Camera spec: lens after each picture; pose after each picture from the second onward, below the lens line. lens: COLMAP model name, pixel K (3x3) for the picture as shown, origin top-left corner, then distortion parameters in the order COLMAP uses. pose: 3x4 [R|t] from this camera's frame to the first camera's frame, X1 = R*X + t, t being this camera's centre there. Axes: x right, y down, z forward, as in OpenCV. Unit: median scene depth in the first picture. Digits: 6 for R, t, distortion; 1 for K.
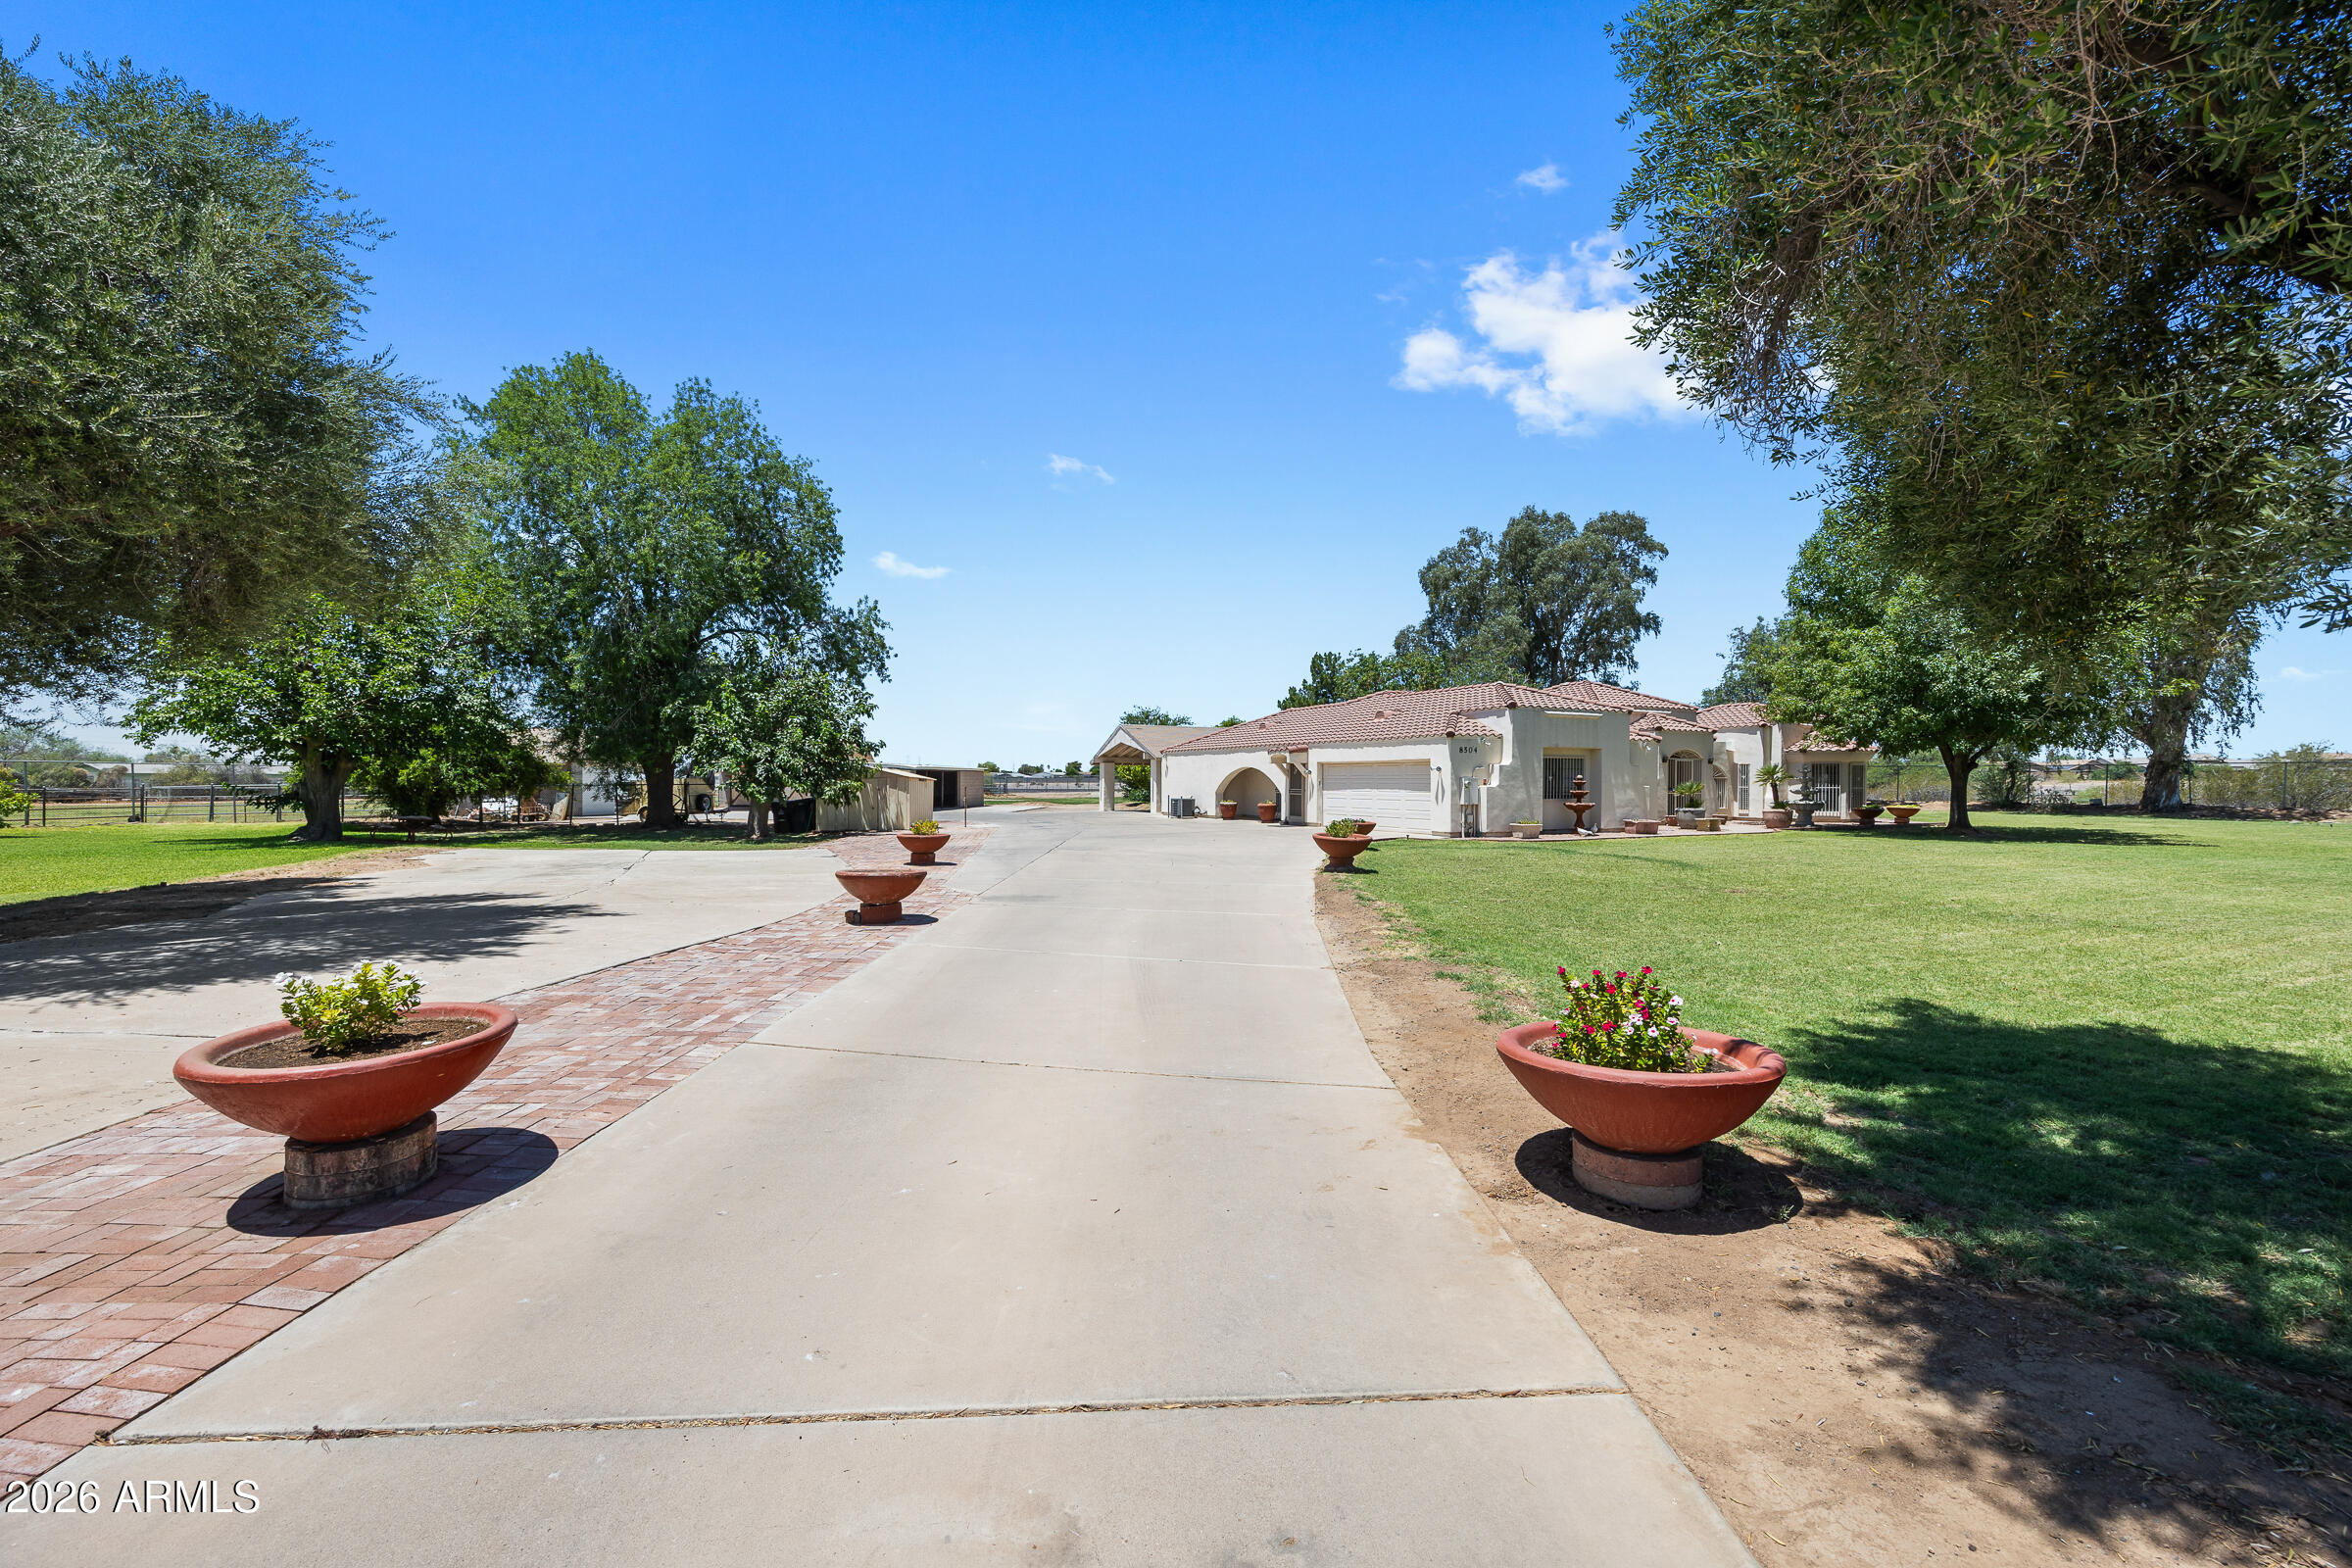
lens RADIAL K [[945.5, 0, 1163.8], [0, 945.5, 783.7], [0, 0, 1]] dist [0.000520, 0.000019]
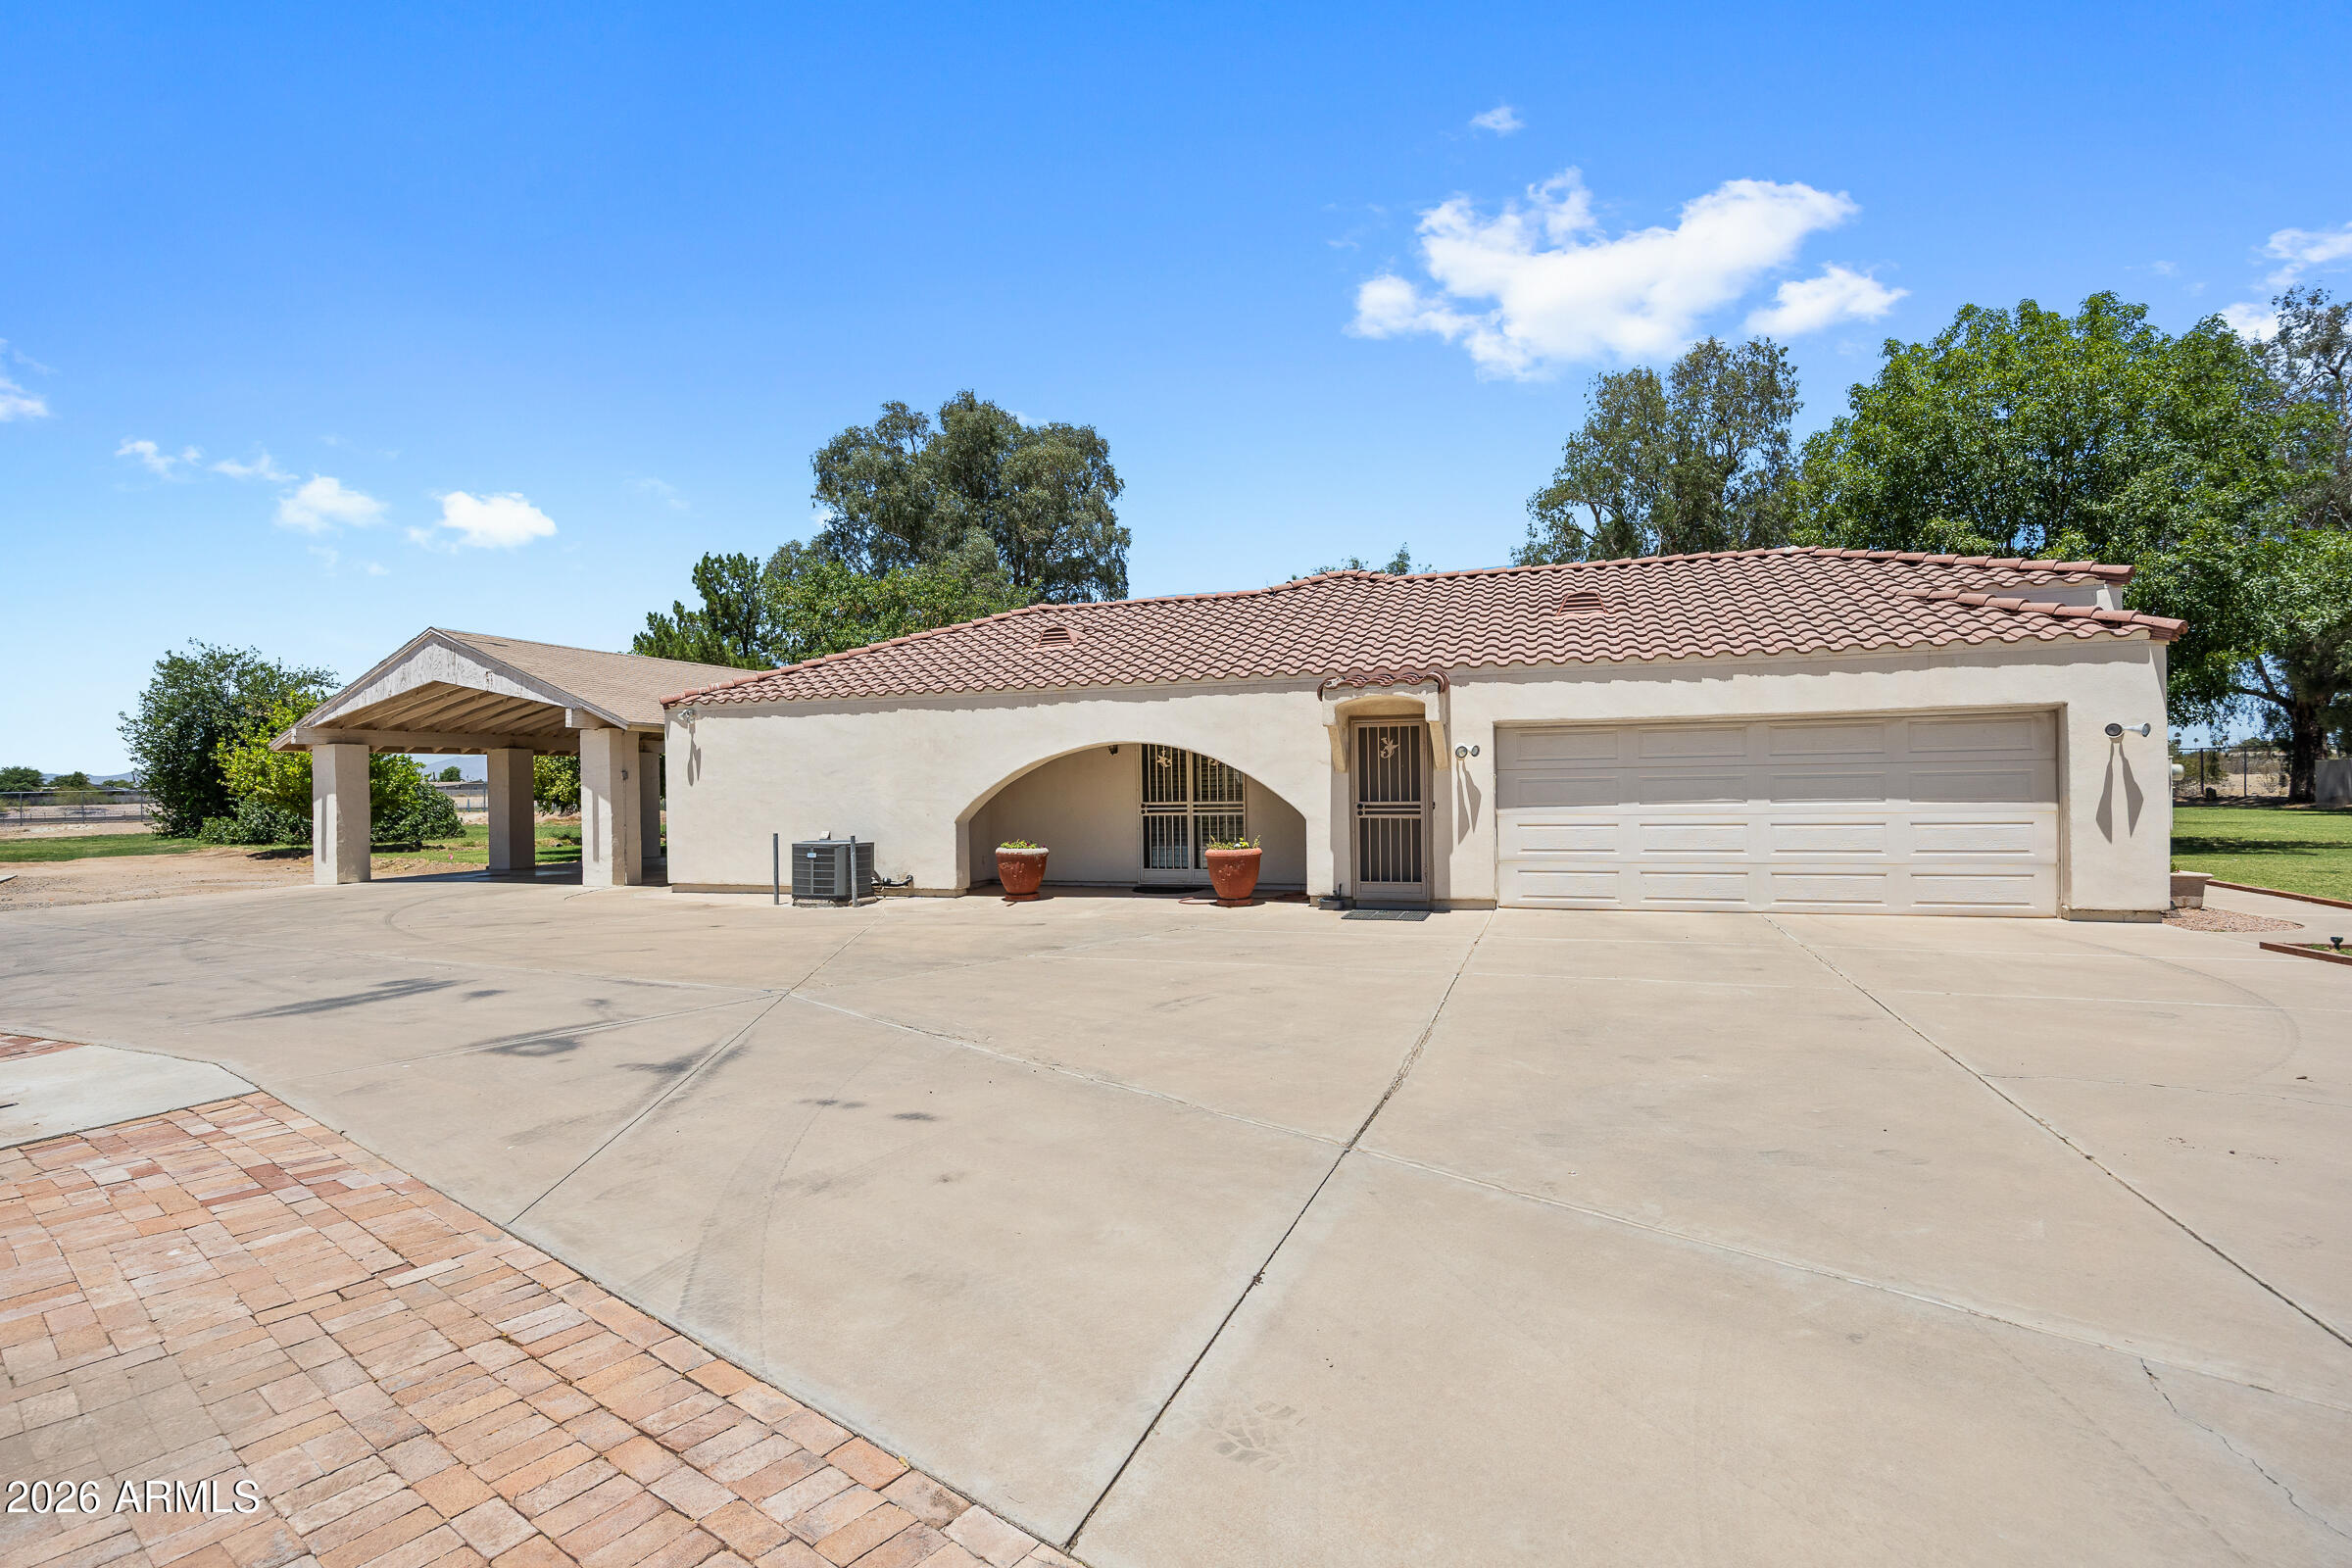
lens RADIAL K [[1111.3, 0, 1161.3], [0, 1111.3, 793.6], [0, 0, 1]] dist [-0.010413, -0.000500]
pose [[0.715334, -0.015059, 0.698621, -0.155457], [0.017303, 0.999843, 0.003836, -0.000438], [-0.698569, 0.009344, 0.715482, 0.603403]]
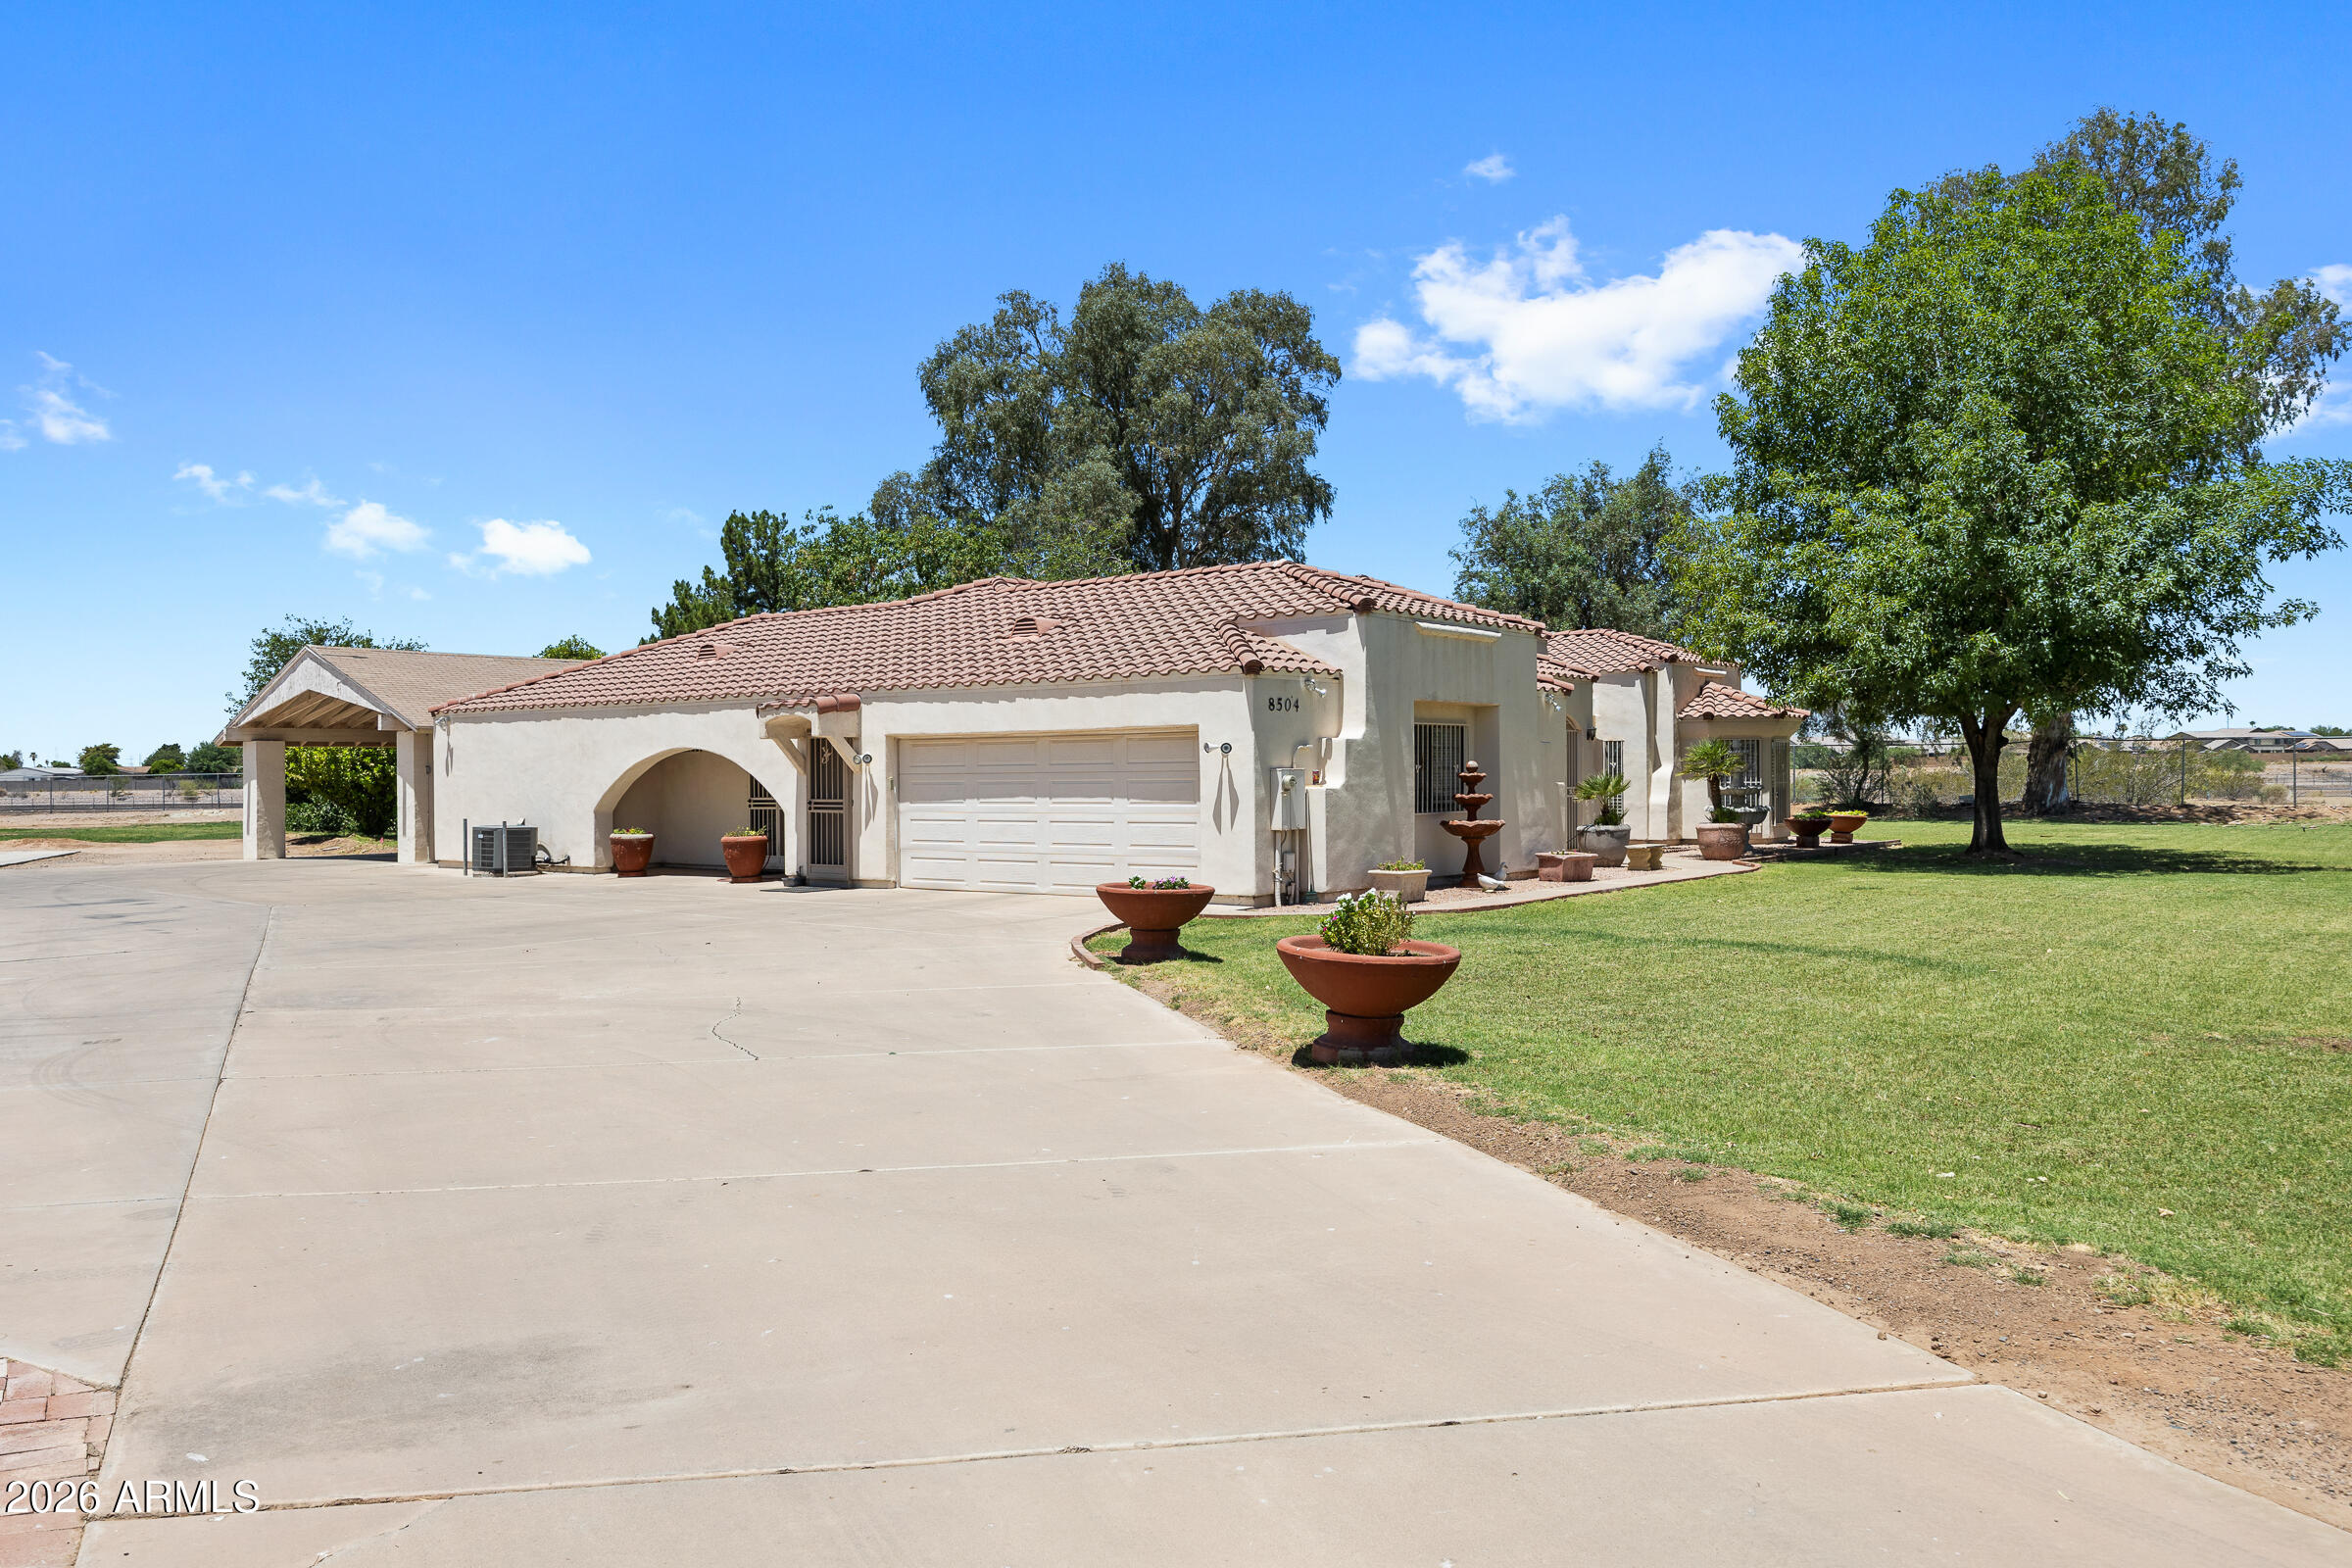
lens RADIAL K [[1738.7, 0, 1158.3], [0, 1738.7, 787.7], [0, 0, 1]] dist [0.001781, 0.001734]
pose [[0.899561, -0.011940, 0.436632, -0.049563], [0.011354, 0.999928, 0.003952, -0.000789], [-0.436648, 0.001402, 0.899632, 0.193067]]
